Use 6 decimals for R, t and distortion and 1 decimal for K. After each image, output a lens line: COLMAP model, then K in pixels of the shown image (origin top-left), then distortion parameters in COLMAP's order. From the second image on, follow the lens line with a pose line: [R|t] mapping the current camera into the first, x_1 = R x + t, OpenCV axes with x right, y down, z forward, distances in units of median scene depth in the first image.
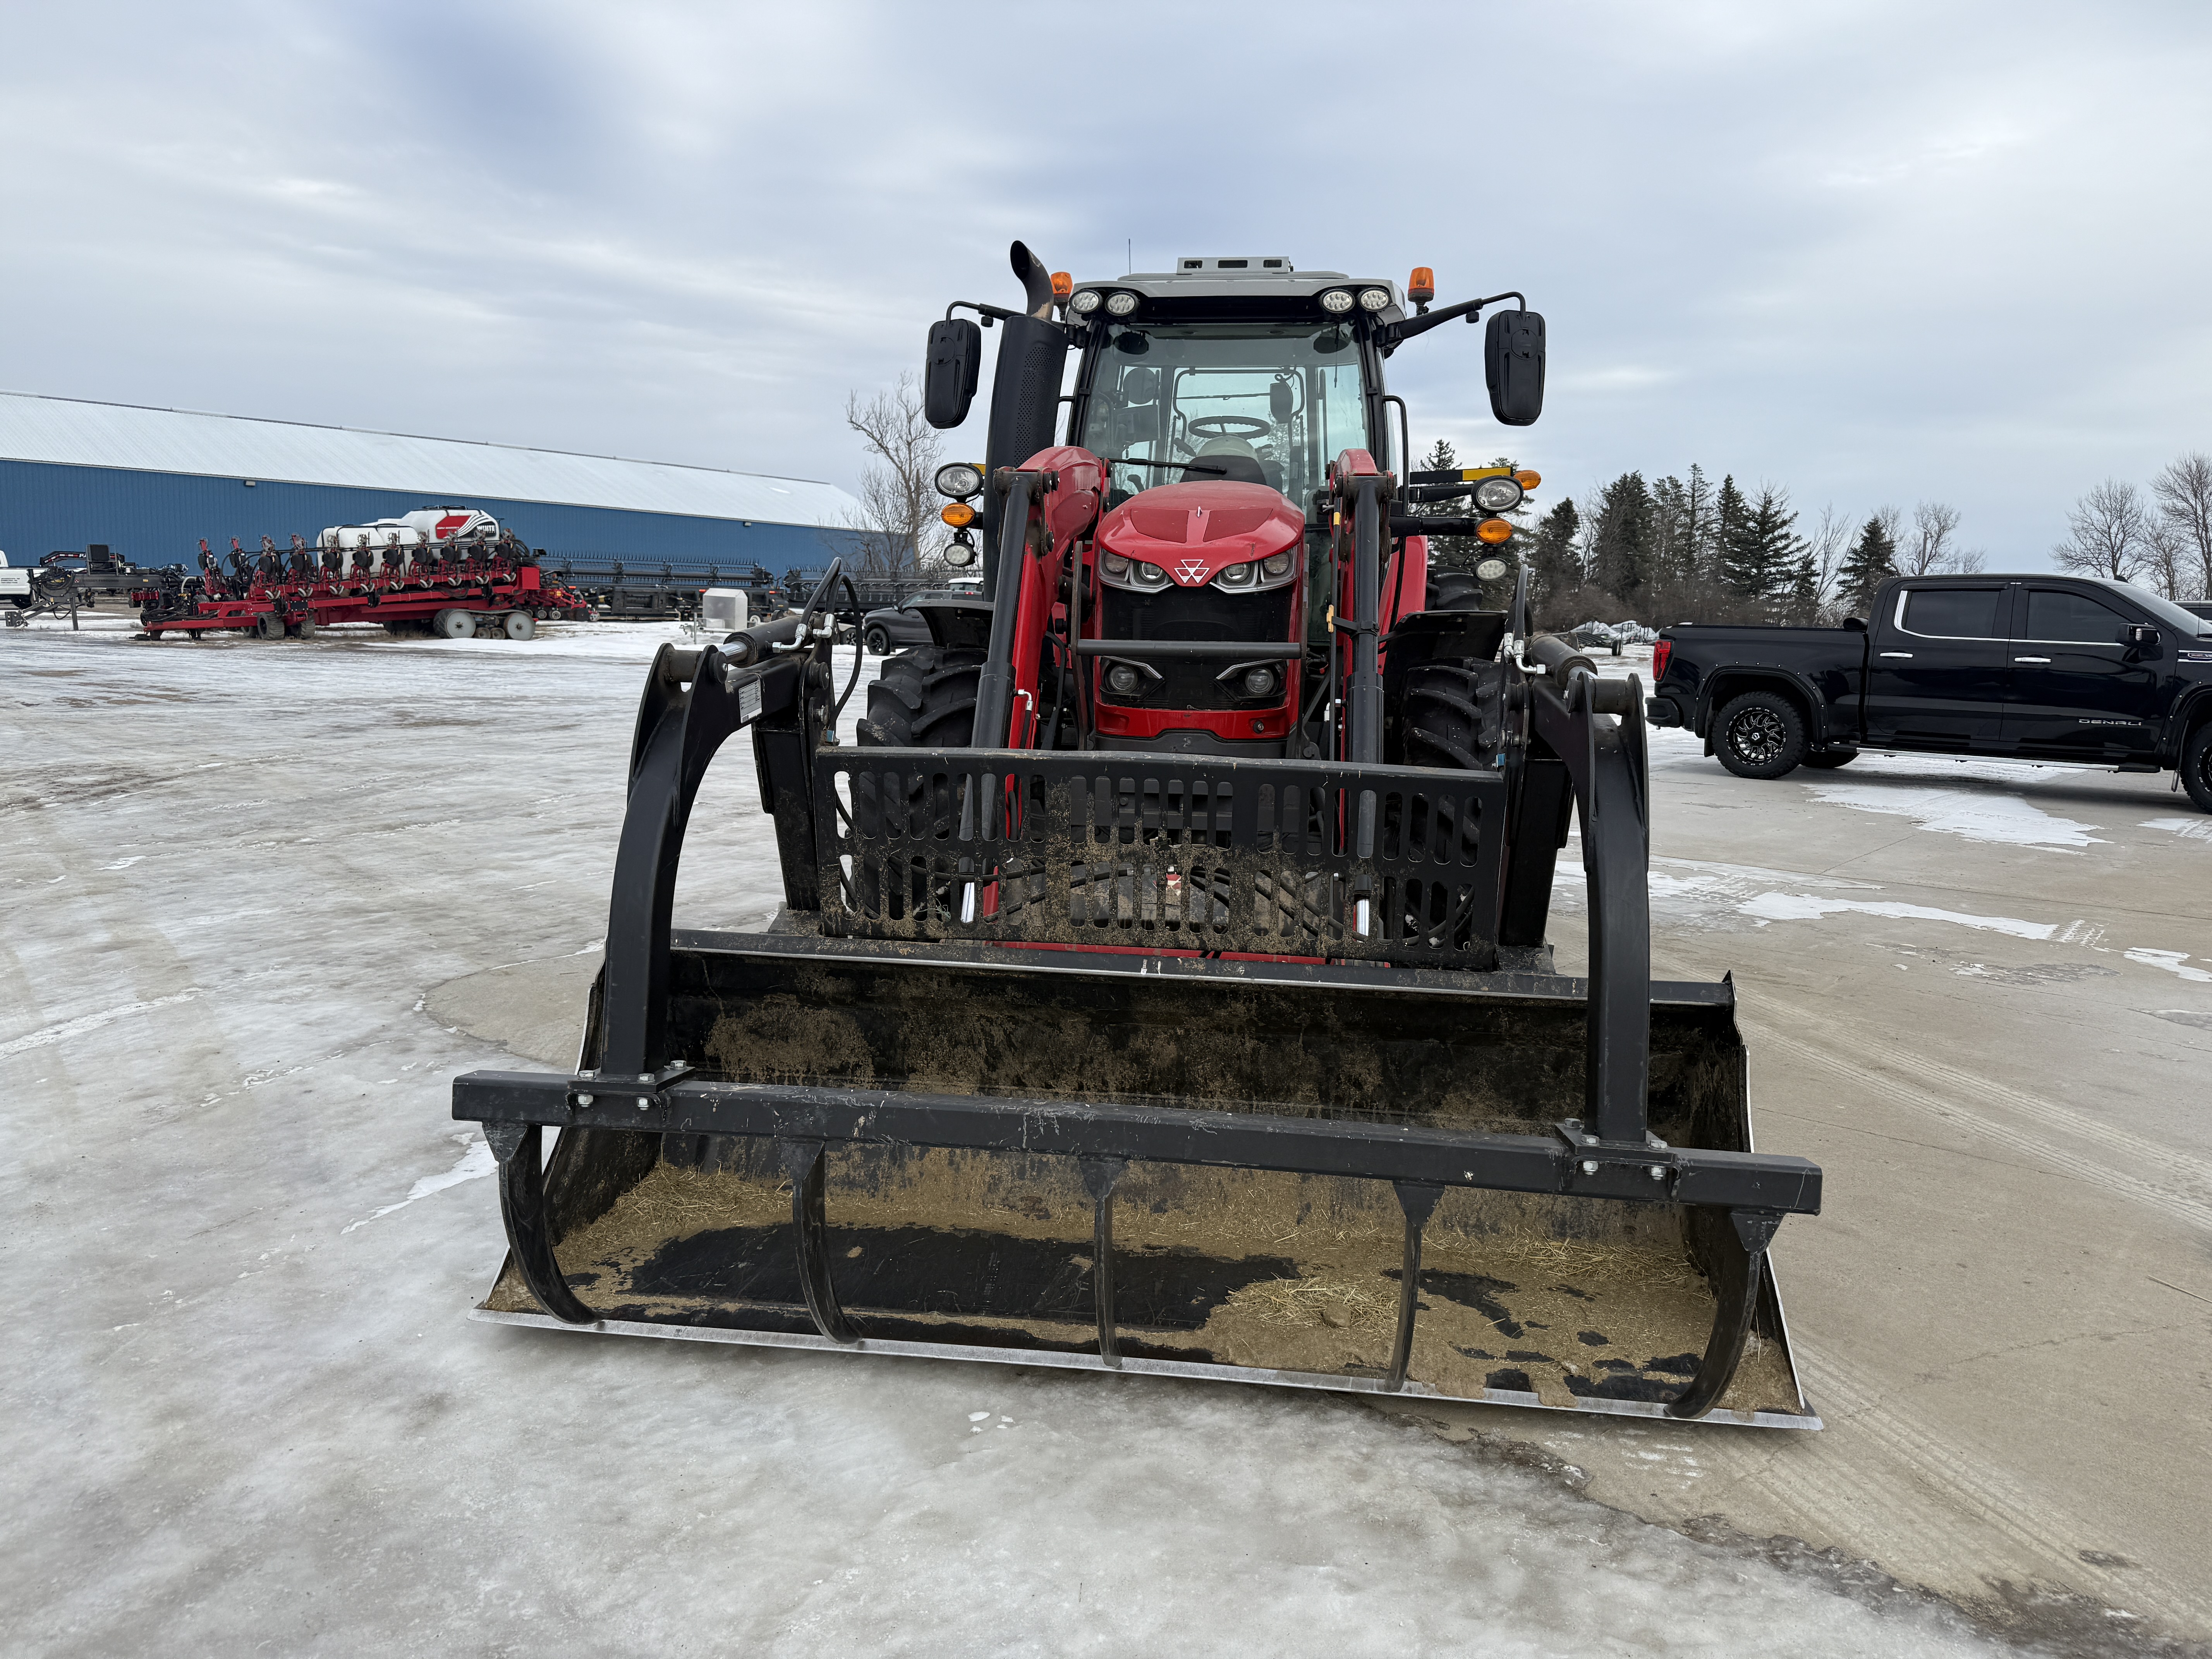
lens RADIAL K [[1541.0, 0, 1098.5], [0, 1541.0, 826.8], [0, 0, 1]] dist [0.073858, -0.104608]
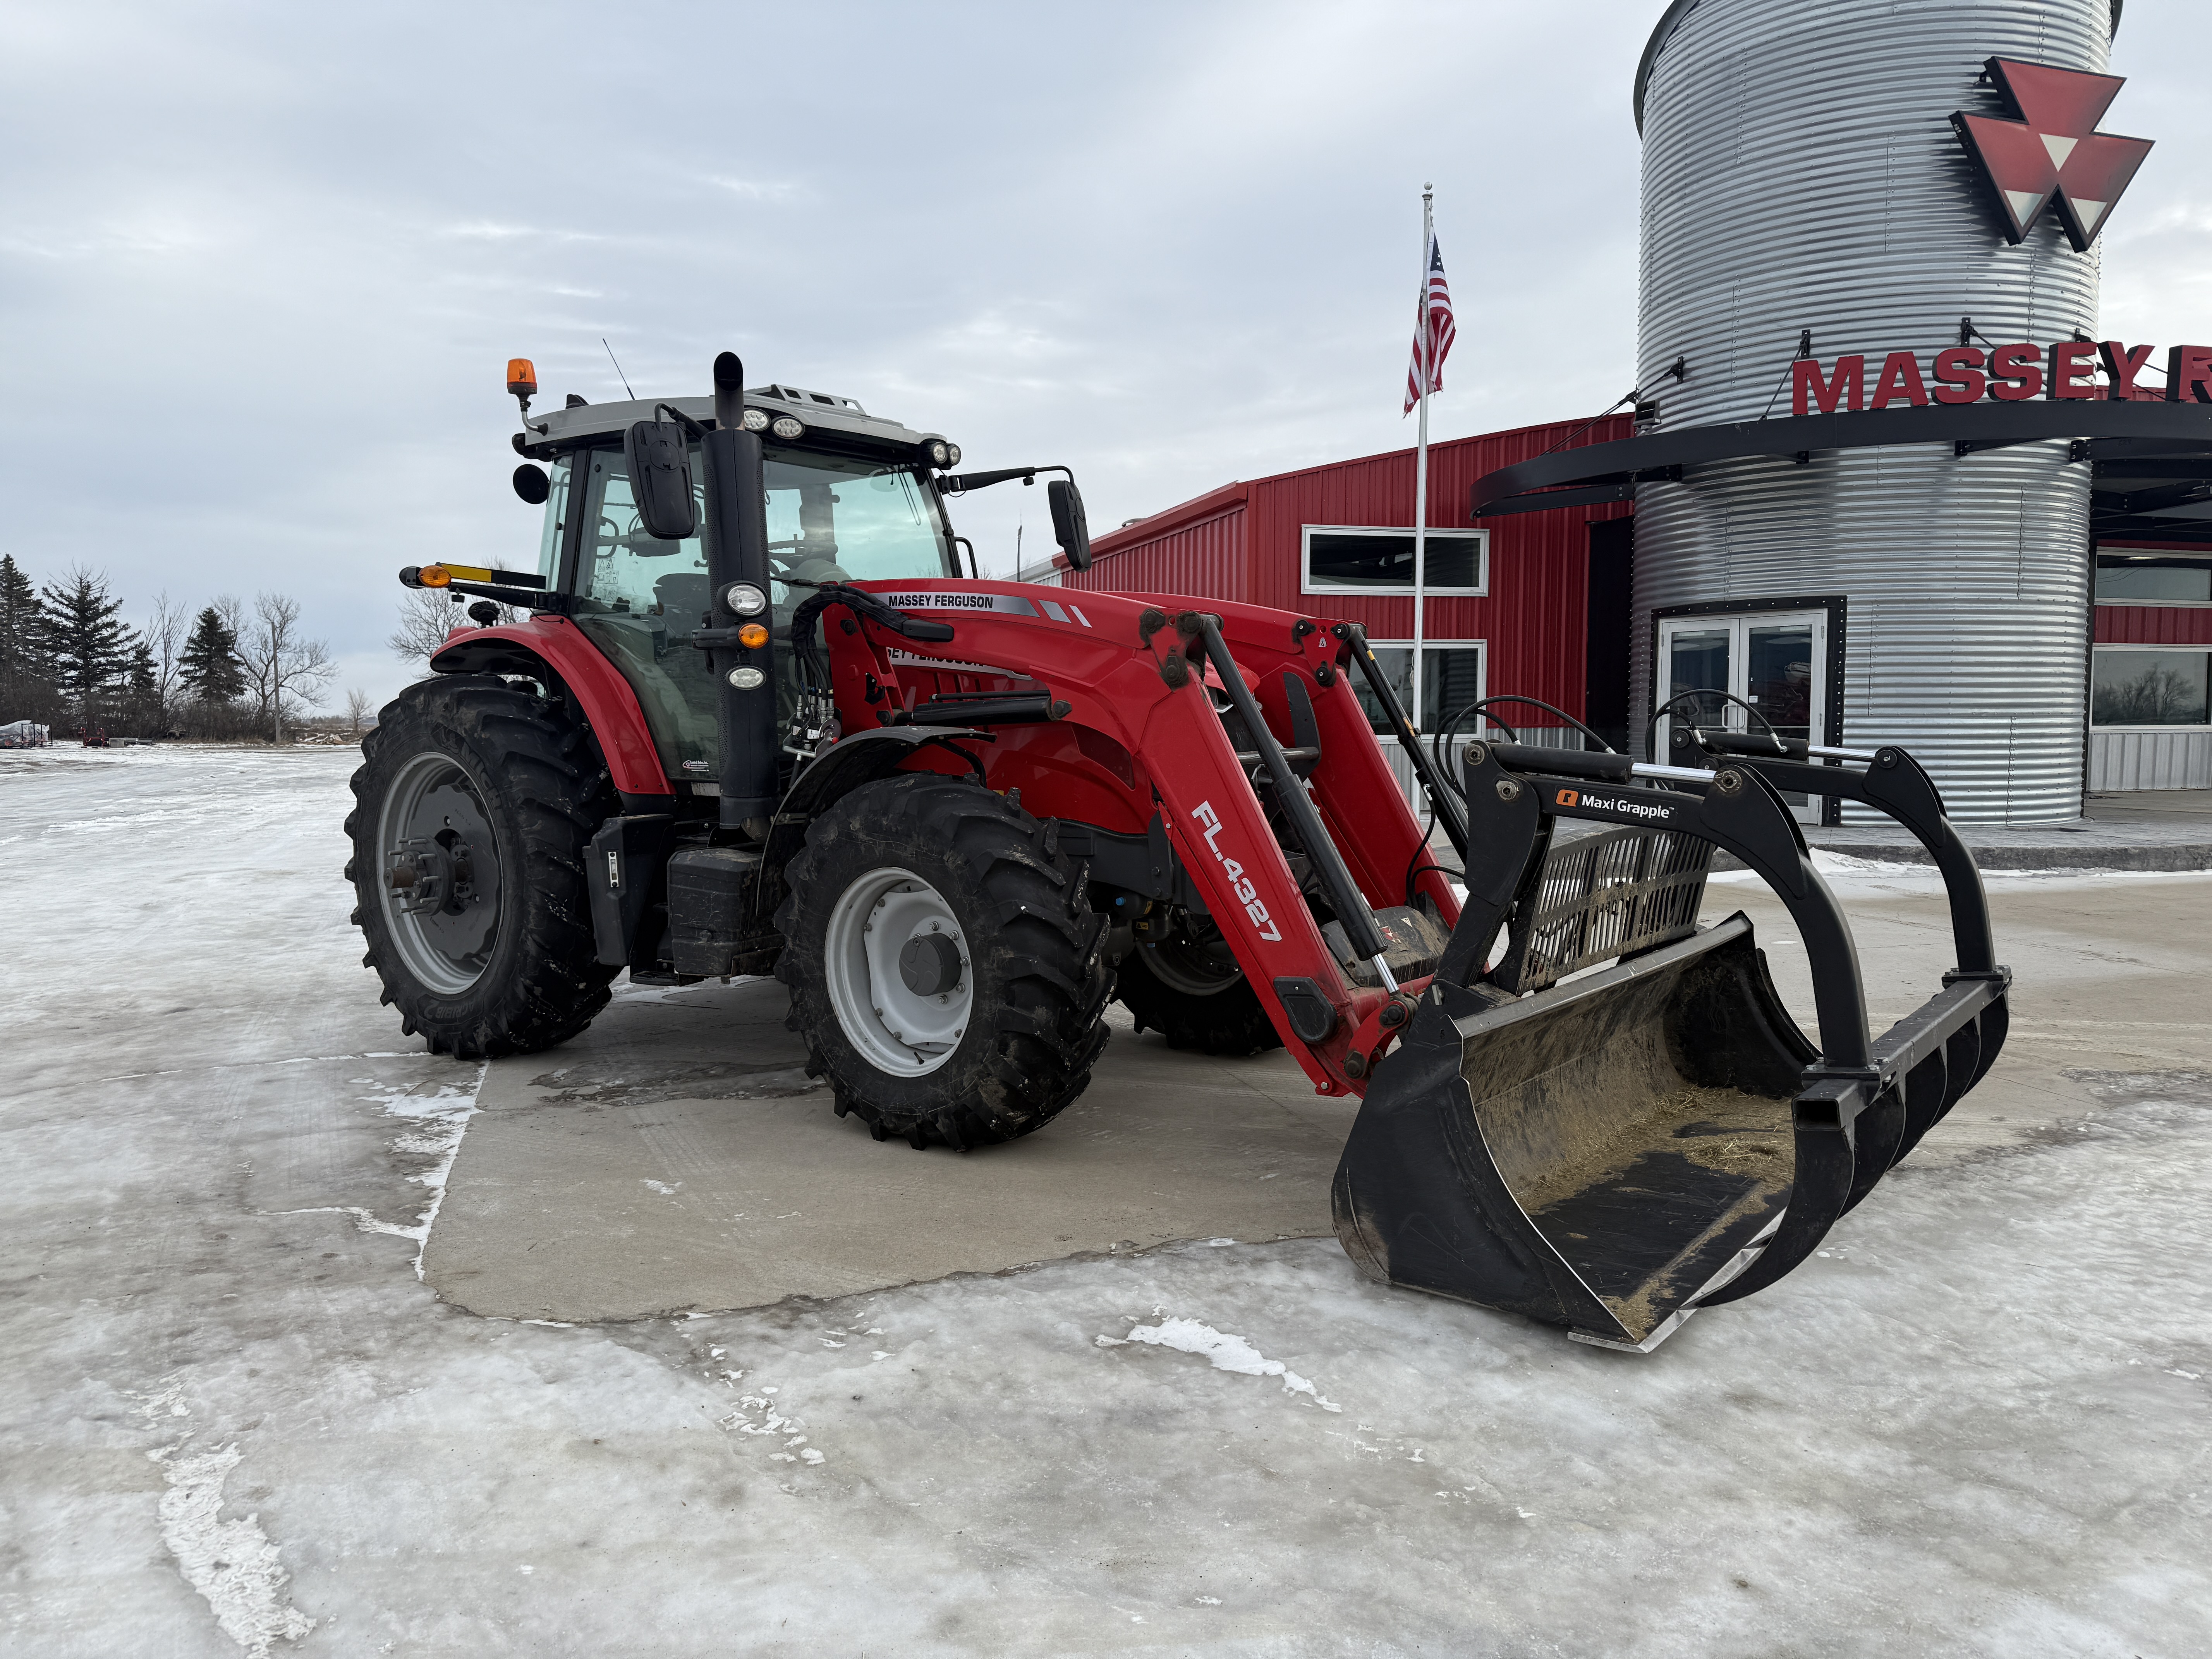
lens RADIAL K [[1541.0, 0, 1098.5], [0, 1541.0, 826.8], [0, 0, 1]] dist [0.073858, -0.104608]
pose [[0.527214, -0.099301, 0.843911, -1.043560], [0.145371, 0.989047, 0.025561, -0.109029], [-0.837205, 0.109204, 0.535875, 0.447697]]
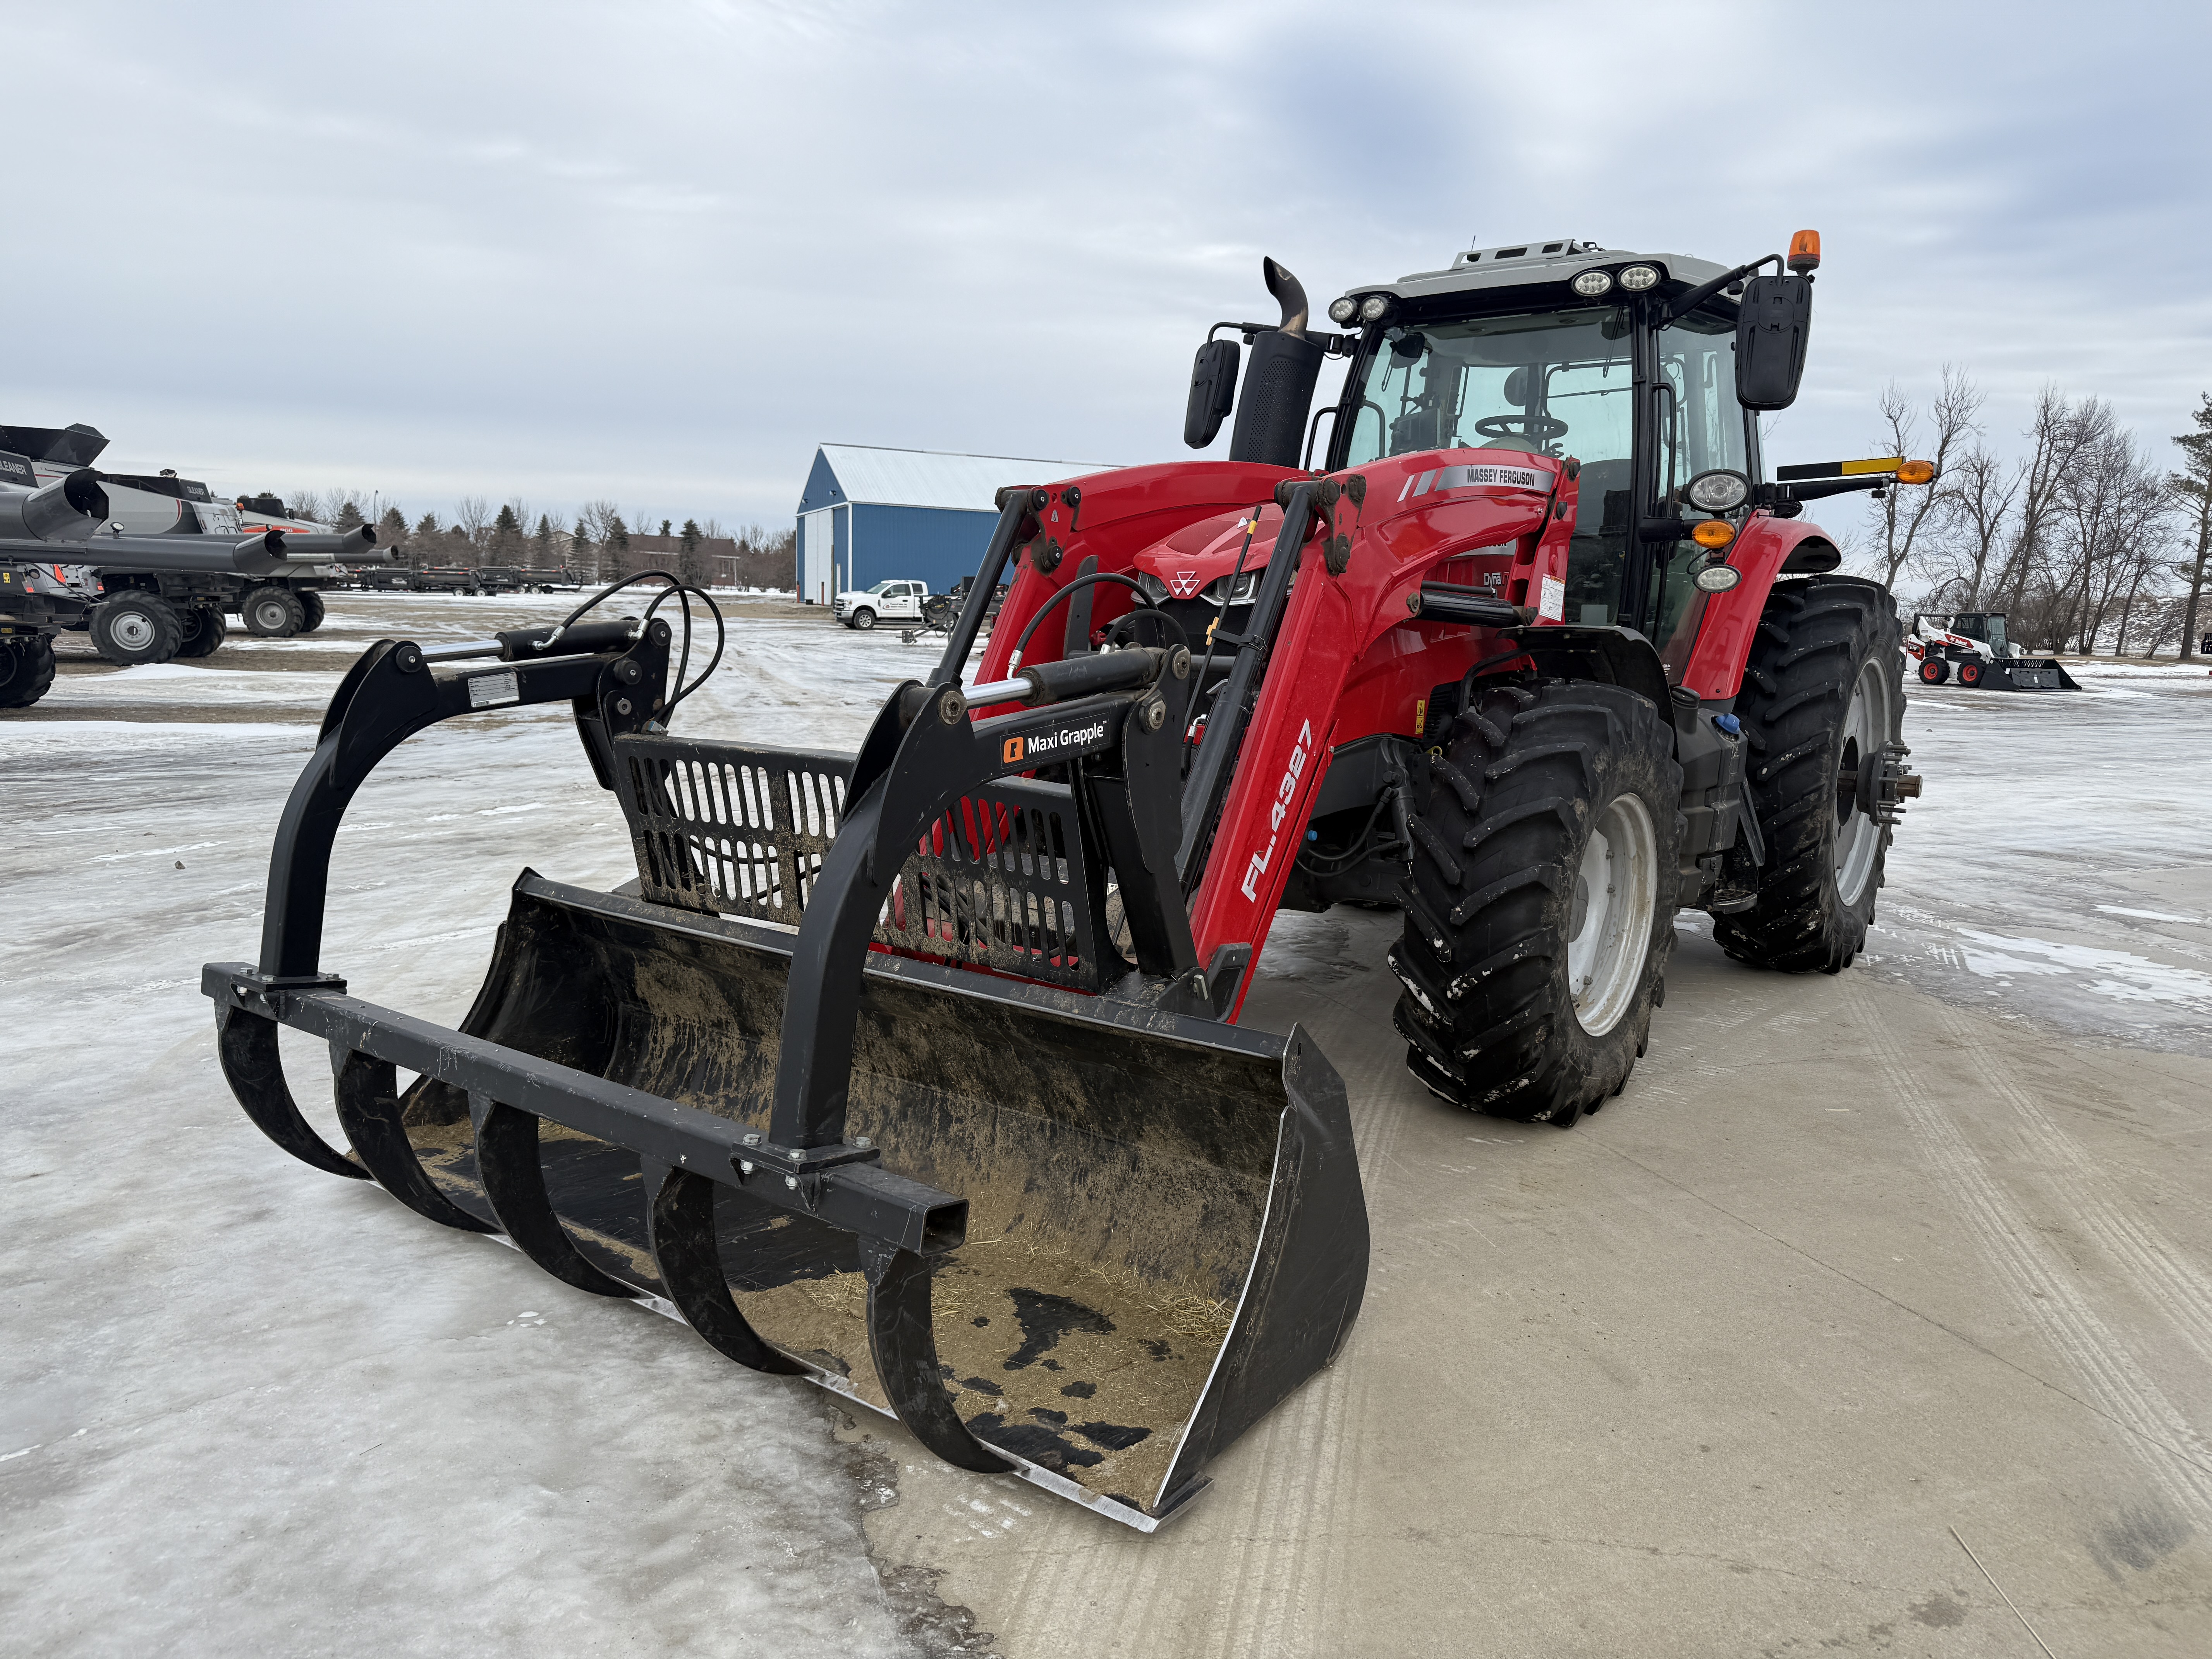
lens RADIAL K [[1545.3, 0, 1112.8], [0, 1545.3, 826.4], [0, 0, 1]] dist [0.070241, -0.094879]
pose [[0.870511, 0.068756, -0.487322, 0.513276], [-0.075642, 0.997119, 0.005563, -0.012150], [0.486301, 0.032020, 0.873204, 0.116952]]
